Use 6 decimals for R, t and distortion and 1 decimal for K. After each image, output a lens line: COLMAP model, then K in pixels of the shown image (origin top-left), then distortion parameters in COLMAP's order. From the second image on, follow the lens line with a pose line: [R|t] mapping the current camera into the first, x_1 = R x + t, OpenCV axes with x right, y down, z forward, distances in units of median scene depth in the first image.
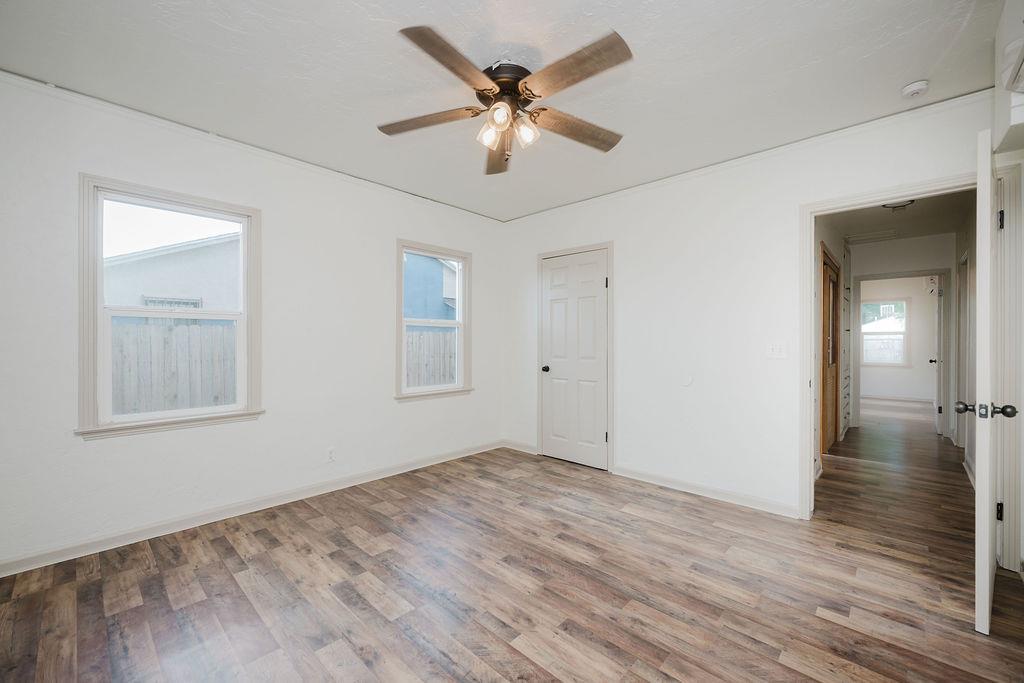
lens RADIAL K [[410.5, 0, 509.3], [0, 410.5, 341.4], [0, 0, 1]] dist [-0.001754, -0.000104]
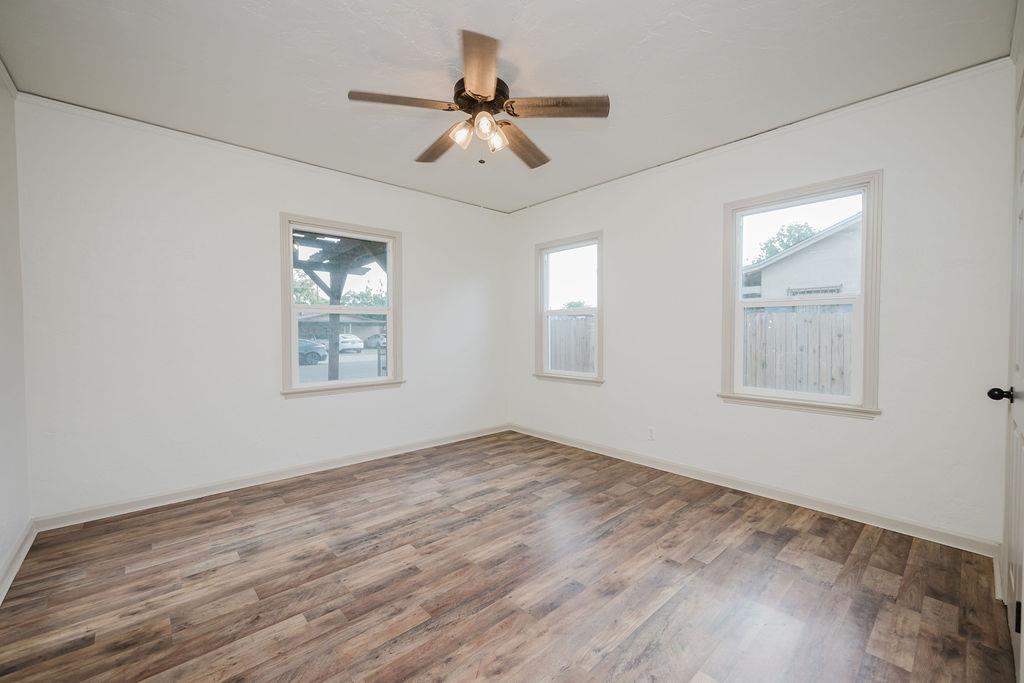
lens RADIAL K [[410.5, 0, 509.3], [0, 410.5, 341.4], [0, 0, 1]] dist [-0.001754, -0.000104]
pose [[-0.067706, 0.027707, -0.997321, 0.812570], [0.003886, 0.999614, 0.027507, 0.003679], [0.997698, -0.002014, -0.067788, 0.860776]]
